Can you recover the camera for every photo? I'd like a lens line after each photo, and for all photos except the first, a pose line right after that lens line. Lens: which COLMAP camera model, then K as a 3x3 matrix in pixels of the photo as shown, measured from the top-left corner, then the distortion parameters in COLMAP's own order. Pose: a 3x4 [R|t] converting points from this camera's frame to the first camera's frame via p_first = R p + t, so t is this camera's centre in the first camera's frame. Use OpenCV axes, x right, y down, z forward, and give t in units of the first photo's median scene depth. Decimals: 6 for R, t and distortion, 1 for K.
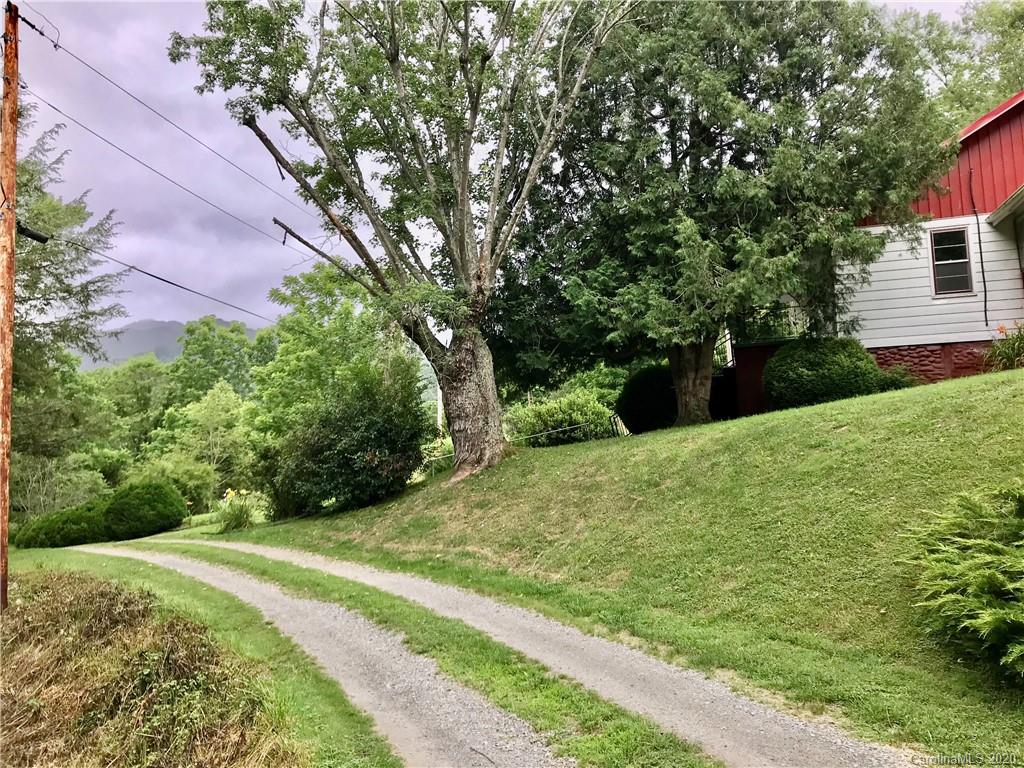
lens RADIAL K [[839.3, 0, 506.7], [0, 839.3, 380.6], [0, 0, 1]] dist [0.033513, -0.032273]
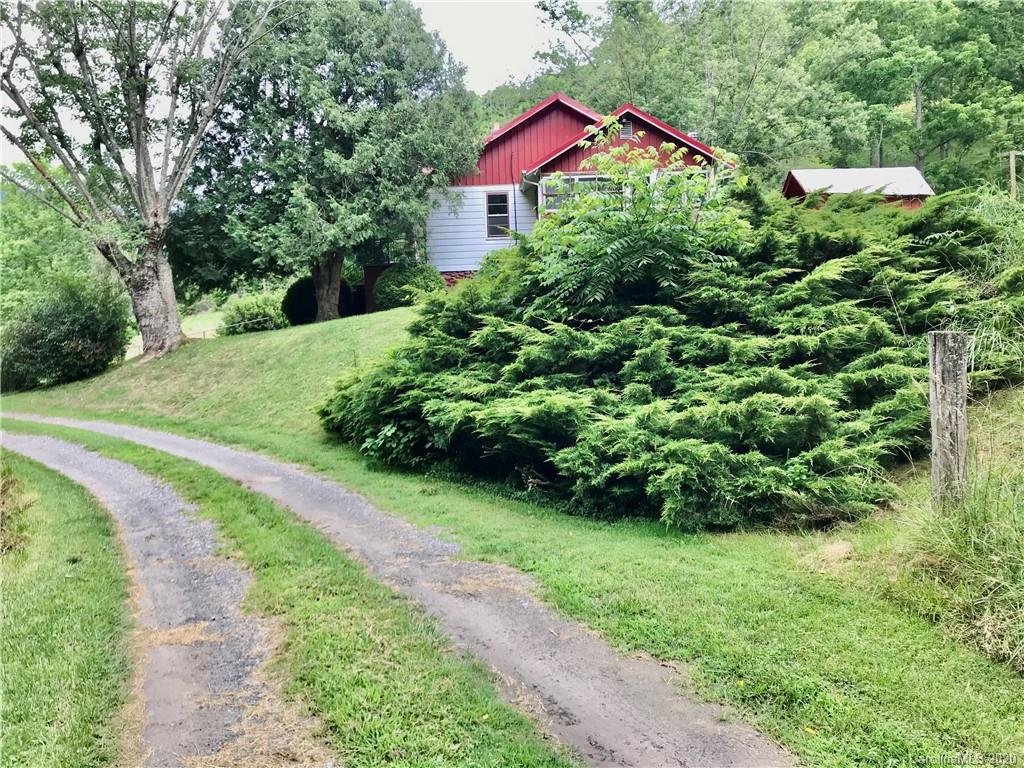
lens RADIAL K [[839.3, 0, 506.7], [0, 839.3, 380.6], [0, 0, 1]] dist [0.033513, -0.032273]
pose [[0.960758, -0.012909, 0.277087, 0.131071], [-0.025613, 0.990520, 0.134957, -0.054476], [-0.276203, -0.136758, 0.951320, -0.507619]]
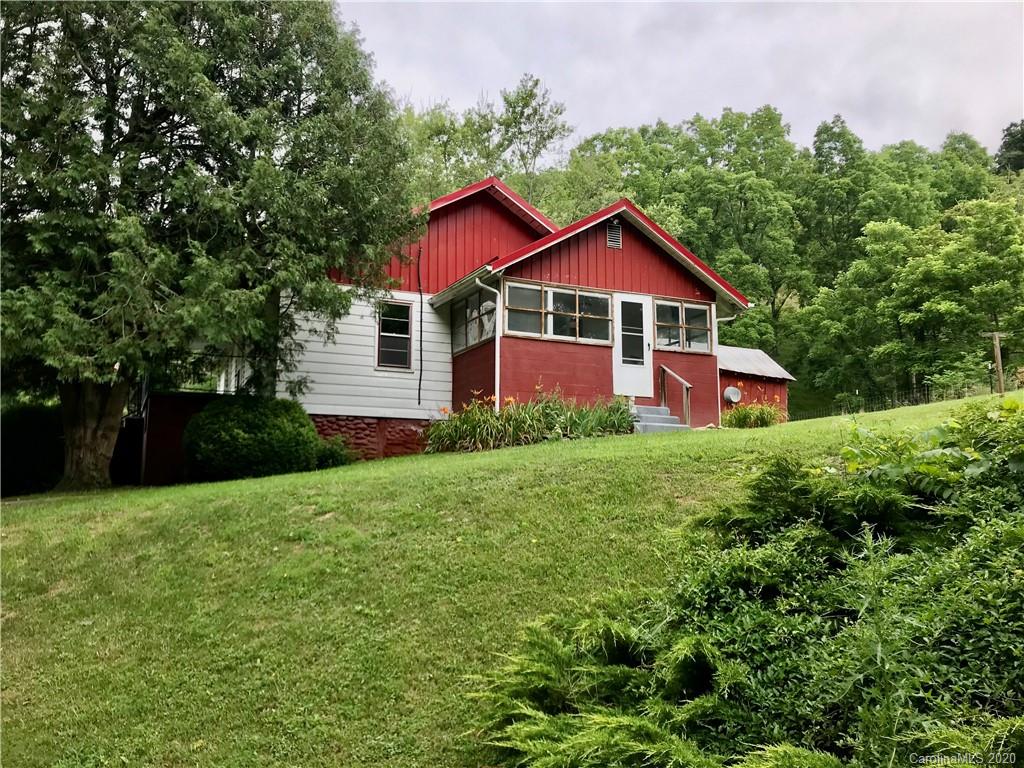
lens RADIAL K [[839.3, 0, 506.7], [0, 839.3, 380.6], [0, 0, 1]] dist [0.033513, -0.032273]
pose [[0.751066, 0.135617, 0.646149, 0.003067], [-0.091283, 0.990607, -0.101809, -0.001698], [-0.653887, 0.017483, 0.756390, 0.195691]]
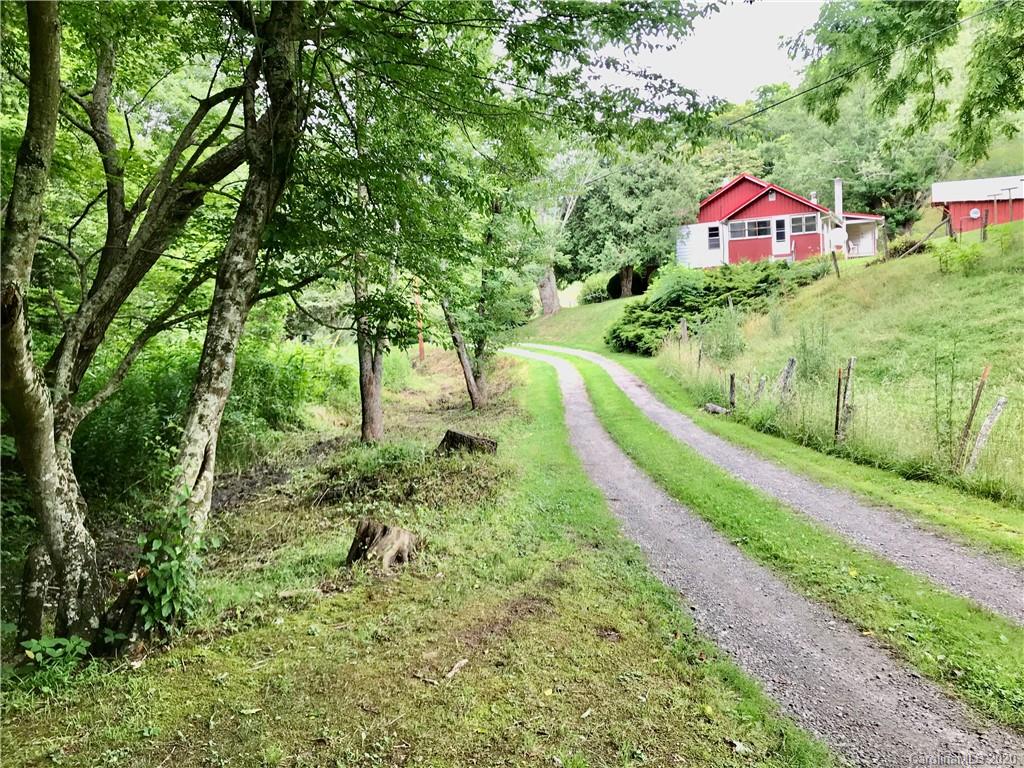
lens RADIAL K [[839.3, 0, 506.7], [0, 839.3, 380.6], [0, 0, 1]] dist [0.033513, -0.032273]
pose [[0.989274, -0.013073, -0.145488, 0.256627], [0.042349, 0.978879, 0.200008, -0.288422], [0.139800, -0.204024, 0.968932, -2.126834]]
